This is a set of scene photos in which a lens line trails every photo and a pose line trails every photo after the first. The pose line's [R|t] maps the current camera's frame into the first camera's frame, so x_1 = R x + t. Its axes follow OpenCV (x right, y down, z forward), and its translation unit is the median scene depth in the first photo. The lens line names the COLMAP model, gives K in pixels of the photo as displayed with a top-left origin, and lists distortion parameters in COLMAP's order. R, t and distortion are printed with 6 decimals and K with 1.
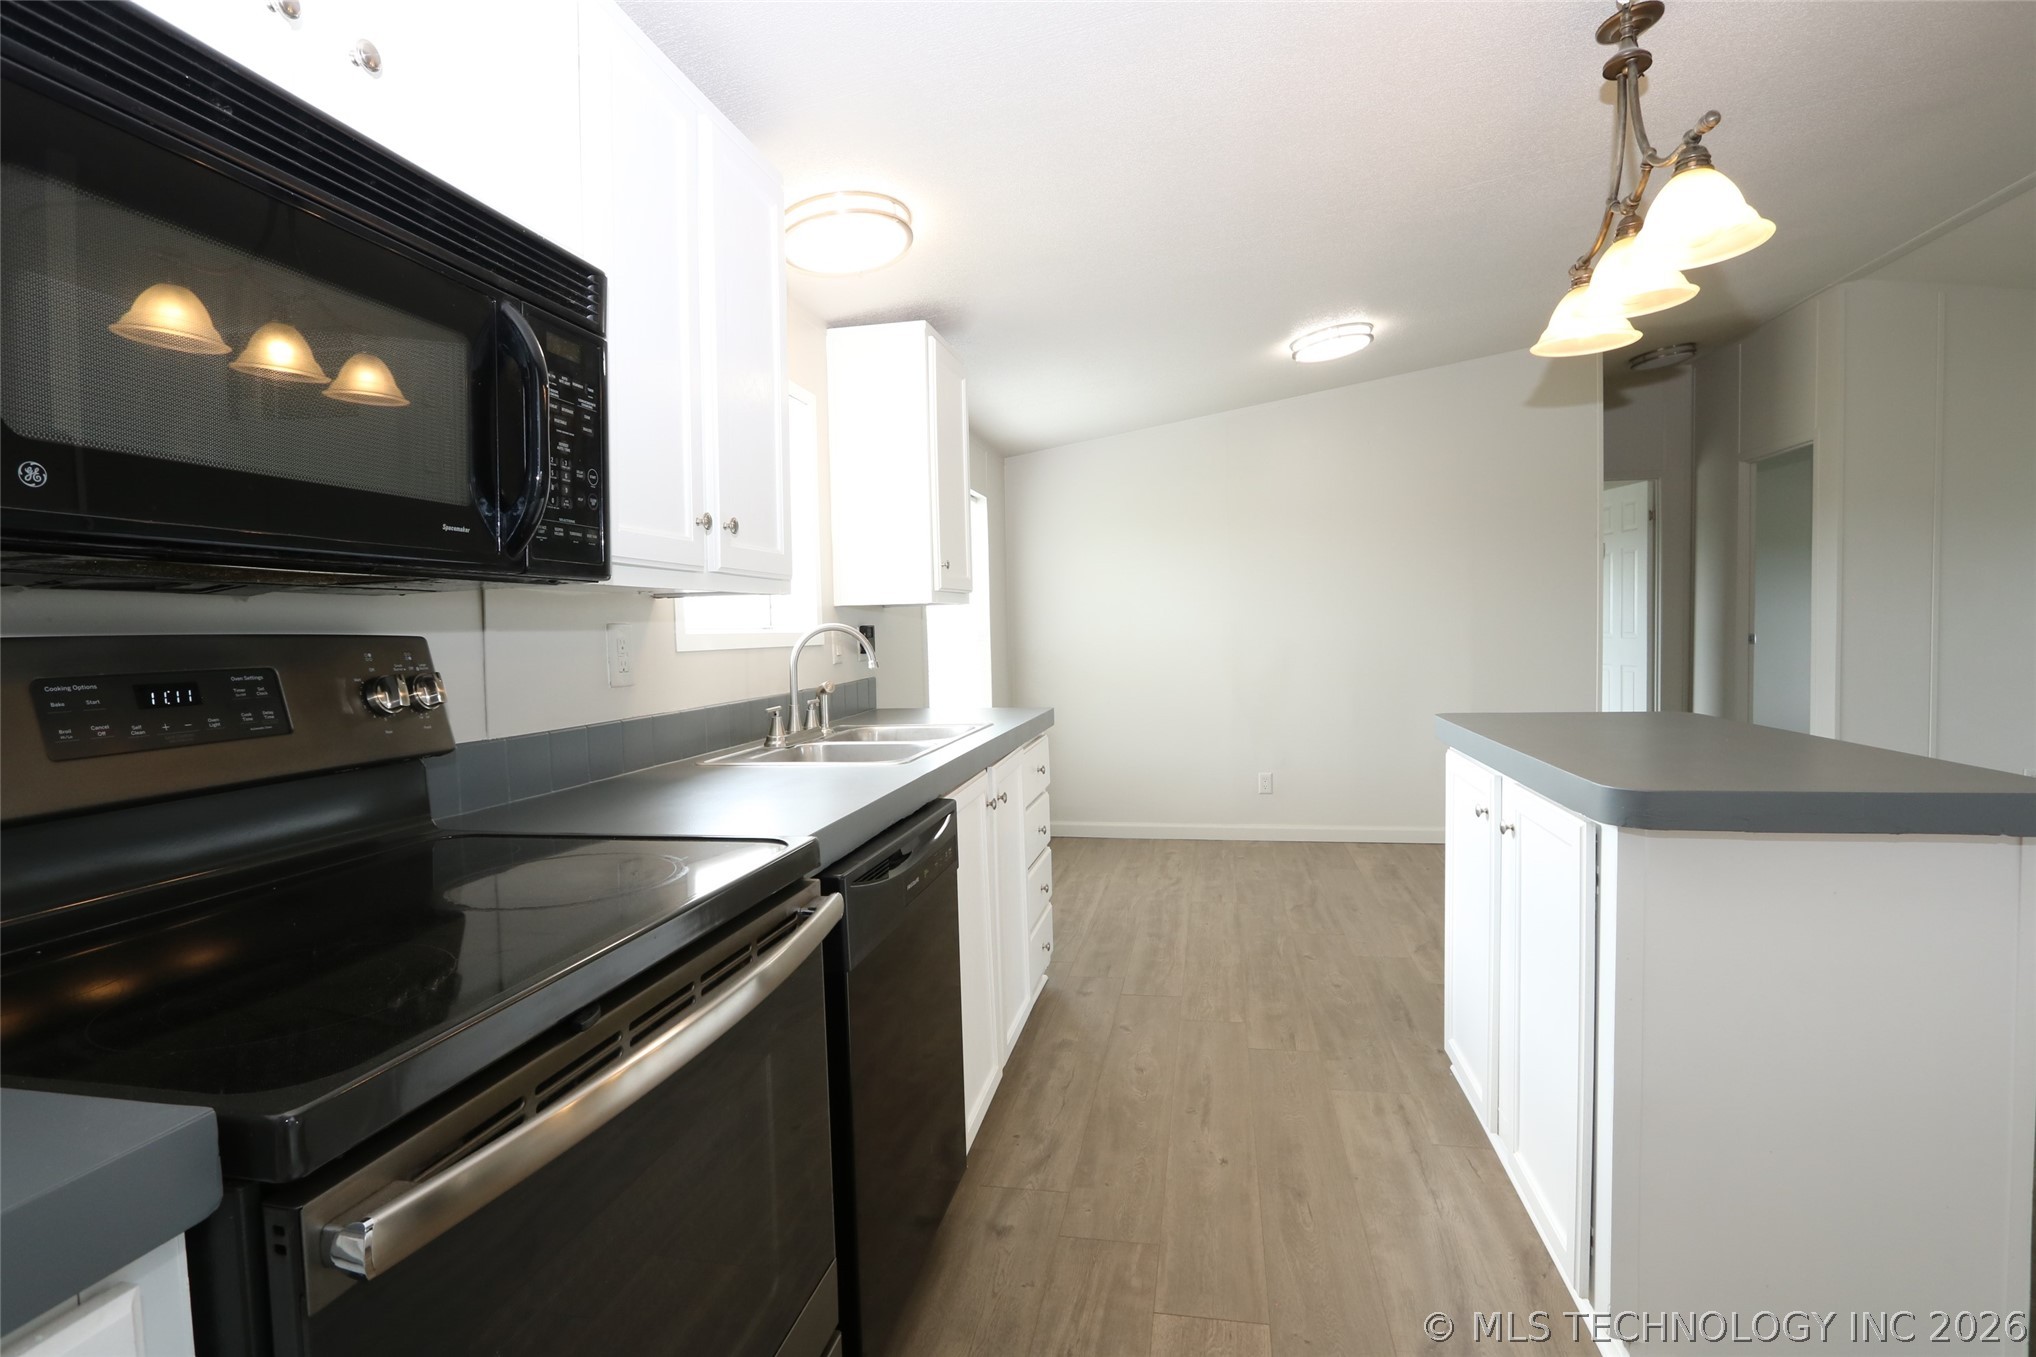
lens RADIAL K [[993.4, 0, 1008.6], [0, 993.4, 673.1], [0, 0, 1]] dist [-0.019553, 0.003574]
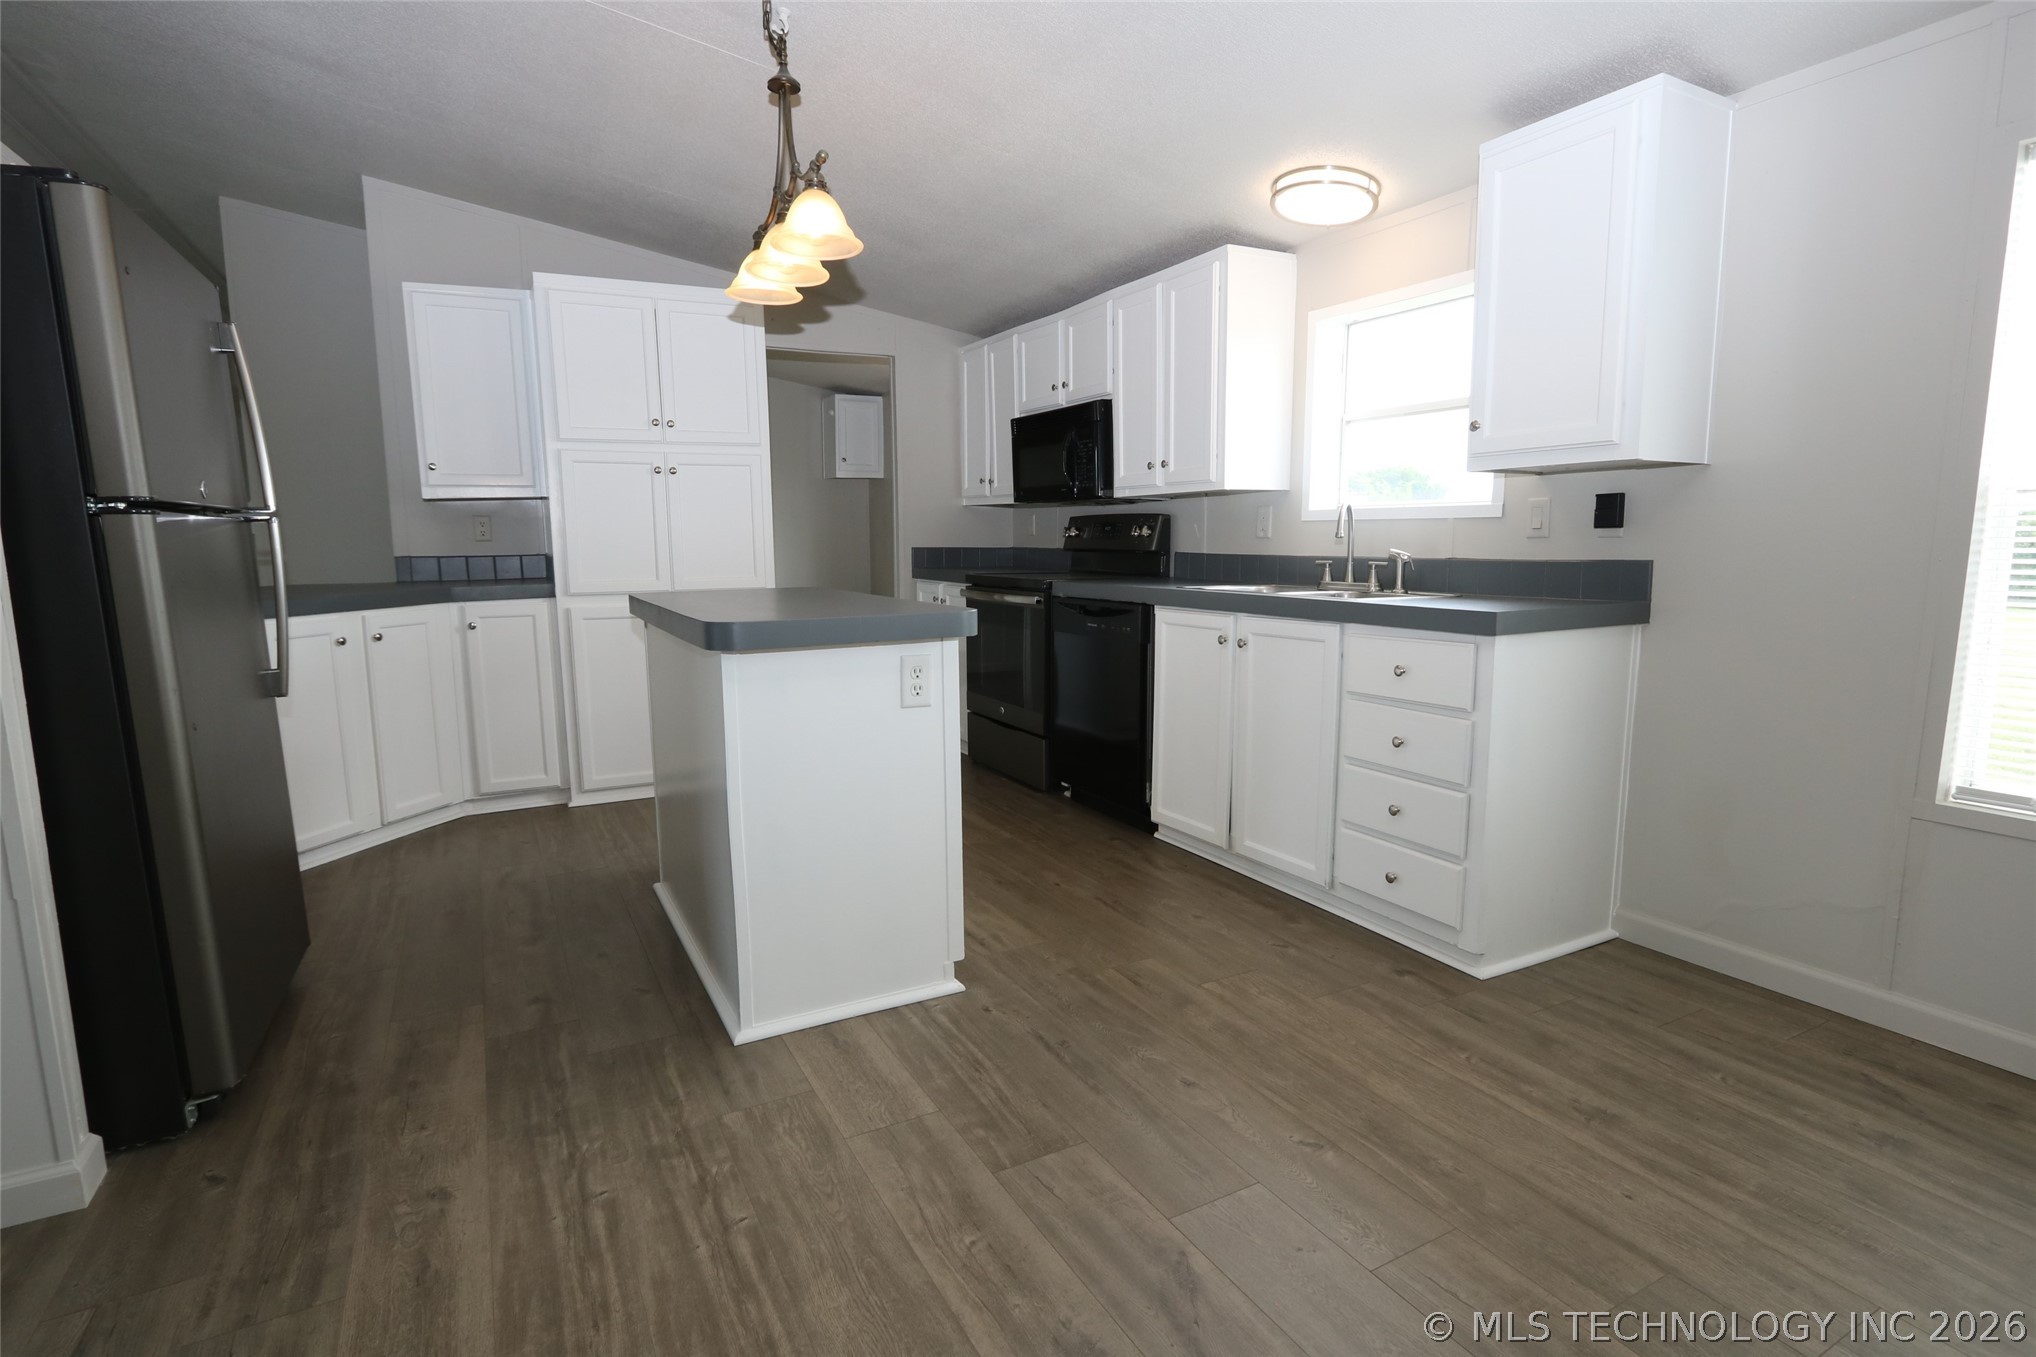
lens RADIAL K [[993.4, 0, 1012.1], [0, 993.4, 681.7], [0, 0, 1]] dist [-0.019553, 0.003574]
pose [[-0.764674, 0.124914, -0.632194, 0.938301], [0.000119, 0.981061, 0.193701, -0.064894], [0.644417, 0.148043, -0.750207, 1.633359]]
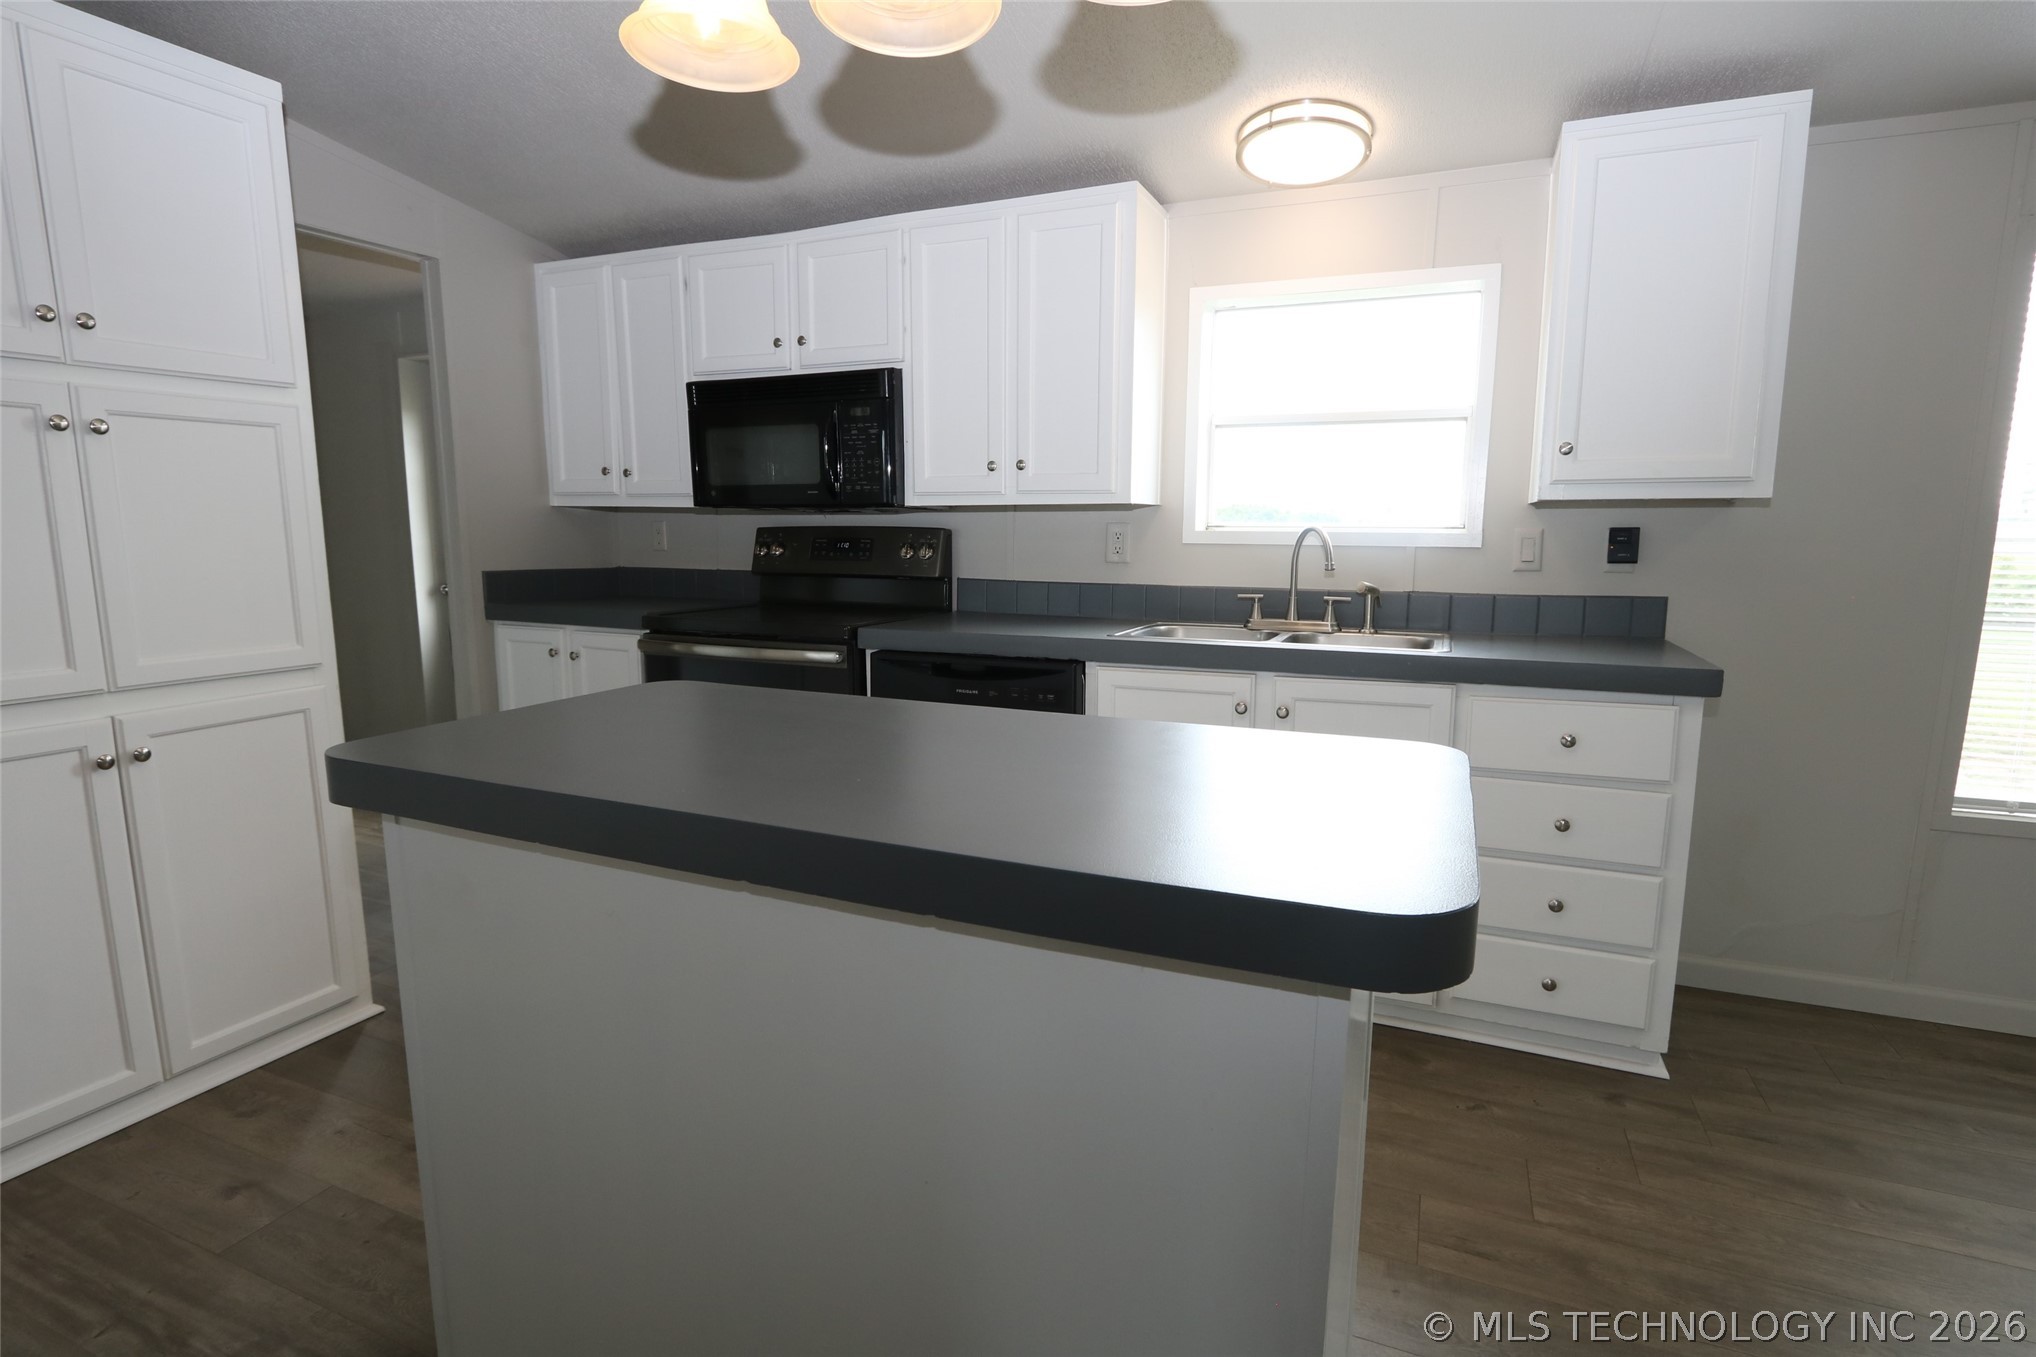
lens RADIAL K [[993.4, 0, 1009.5], [0, 993.4, 683.5], [0, 0, 1]] dist [-0.019553, 0.003574]
pose [[-0.202515, 0.177783, -0.963006, 0.890855], [-0.039708, 0.981083, 0.189471, -0.067308], [0.978474, 0.076609, -0.191624, 0.858184]]
